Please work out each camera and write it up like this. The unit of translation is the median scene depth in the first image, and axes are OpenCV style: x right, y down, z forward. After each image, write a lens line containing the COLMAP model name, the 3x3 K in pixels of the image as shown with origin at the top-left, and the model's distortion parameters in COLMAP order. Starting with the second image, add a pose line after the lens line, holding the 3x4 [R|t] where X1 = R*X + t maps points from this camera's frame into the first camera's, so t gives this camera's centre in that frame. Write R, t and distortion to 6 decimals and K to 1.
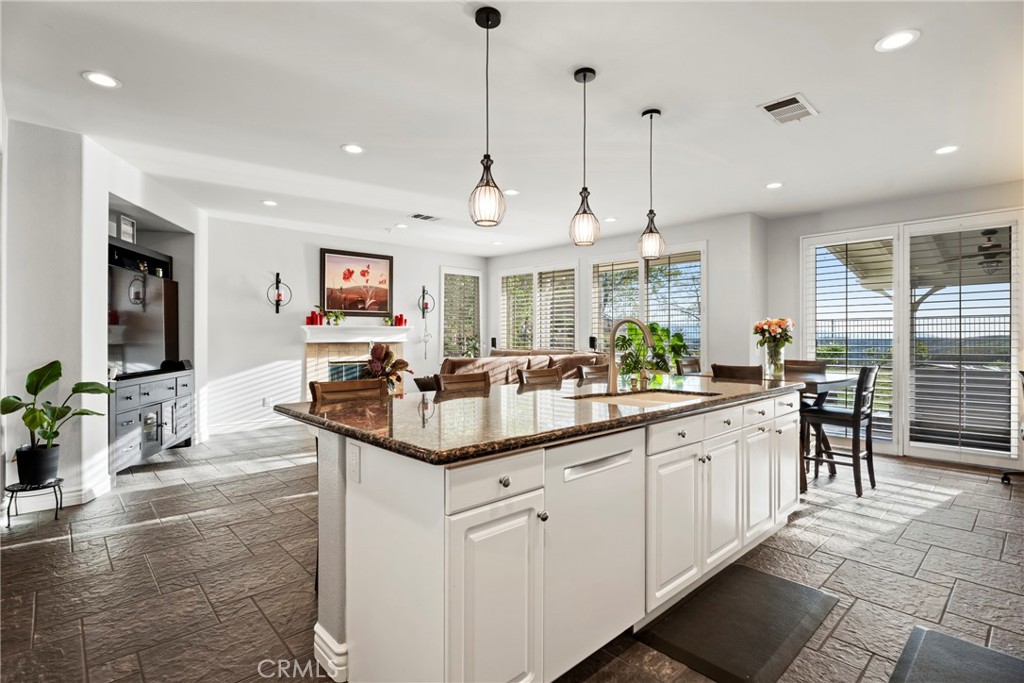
lens RADIAL K [[499.6, 0, 512.0], [0, 499.6, 341.5], [0, 0, 1]] dist [-0.001892, 0.000032]
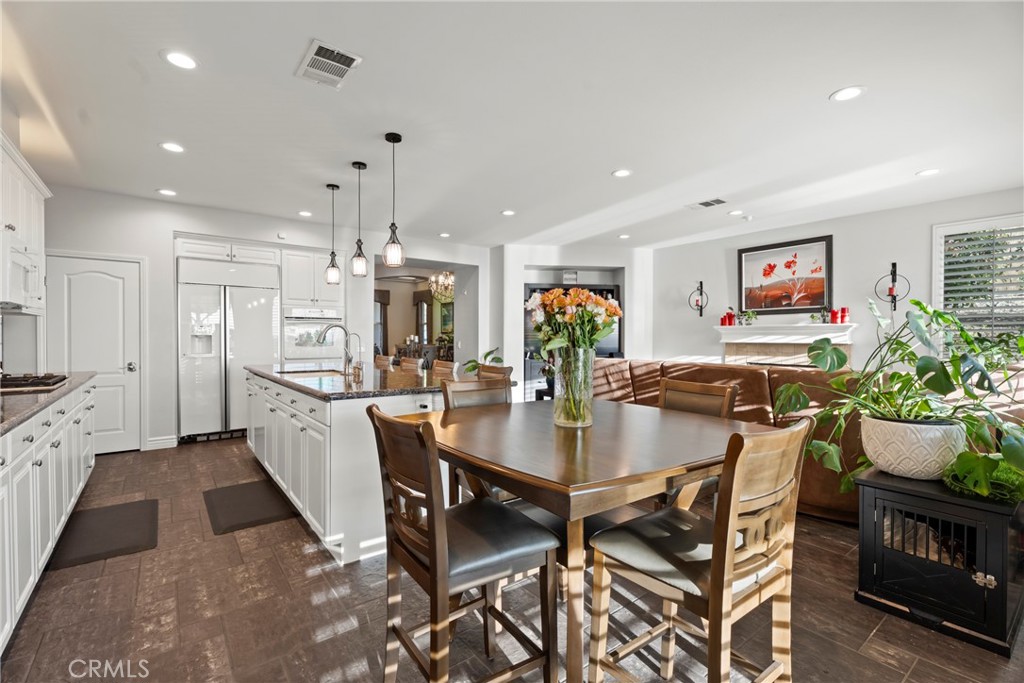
lens RADIAL K [[454.1, 0, 512.0], [0, 454.1, 341.5], [0, 0, 1]] dist [-0.052523, 0.000036]
pose [[-0.089978, 0.010615, -0.995887, 0.537700], [-0.001875, 0.999940, 0.010827, -0.009361], [0.995942, 0.002842, -0.089952, 0.600362]]
